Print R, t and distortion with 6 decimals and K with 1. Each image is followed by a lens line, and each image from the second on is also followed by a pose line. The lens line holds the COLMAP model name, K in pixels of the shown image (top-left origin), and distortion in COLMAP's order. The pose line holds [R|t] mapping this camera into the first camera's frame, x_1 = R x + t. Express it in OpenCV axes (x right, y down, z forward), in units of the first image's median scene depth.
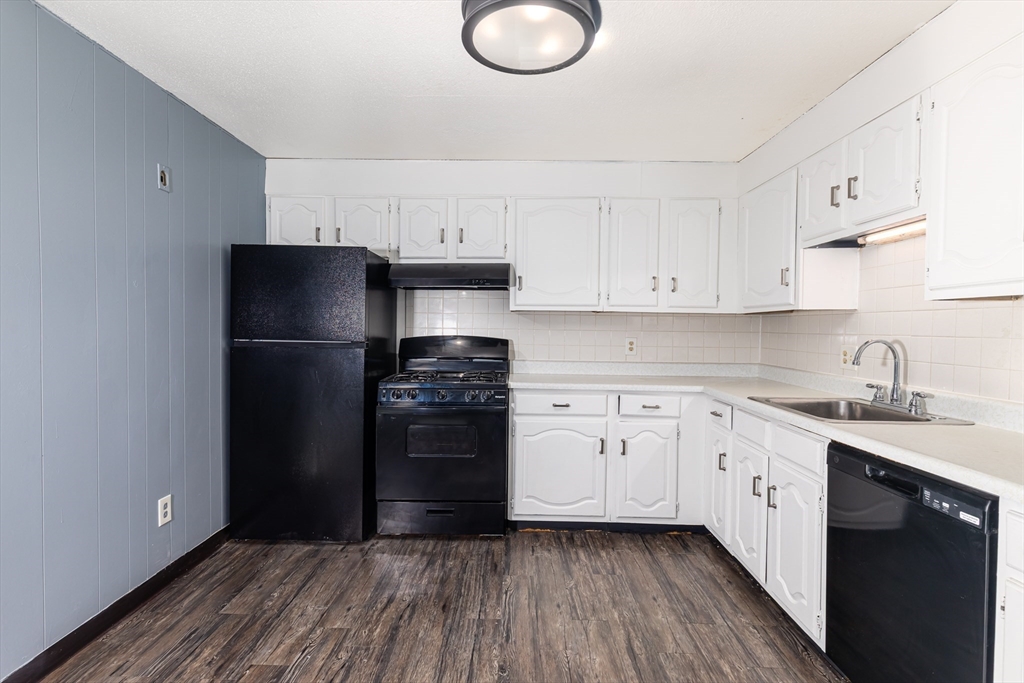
lens RADIAL K [[502.4, 0, 492.3], [0, 502.4, 340.7], [0, 0, 1]] dist [0.006695, -0.001238]
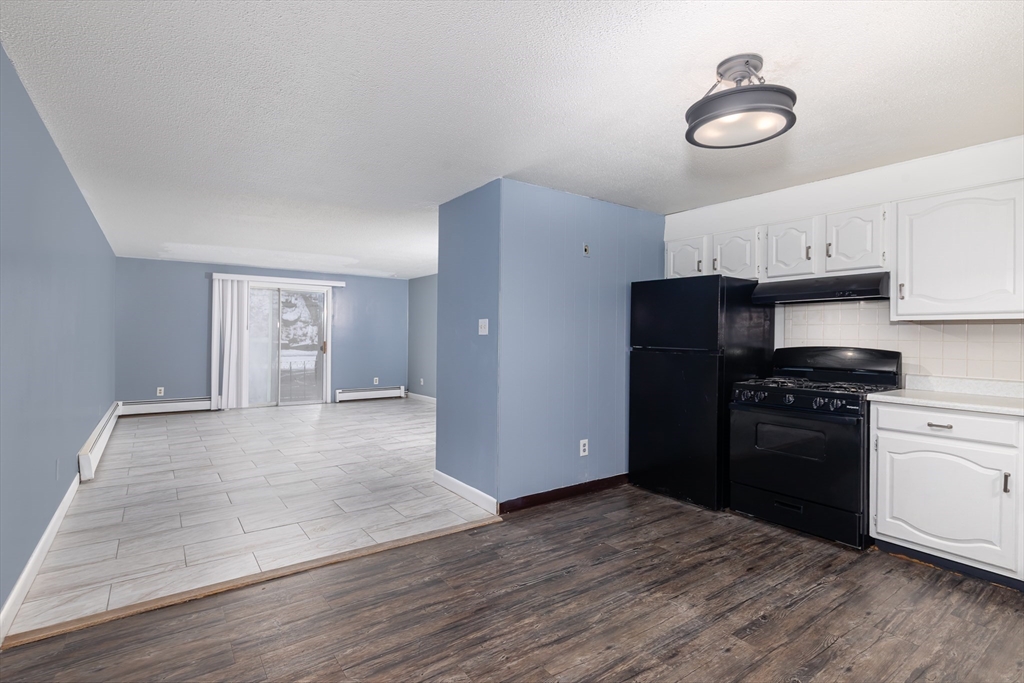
lens RADIAL K [[478.8, 0, 509.5], [0, 478.8, 335.1], [0, 0, 1]] dist [0.002713, -0.000056]
pose [[0.616066, -0.003318, -0.787688, 0.365324], [-0.025007, 0.999405, -0.023768, 0.007929], [0.787298, 0.034341, 0.615616, -0.146378]]
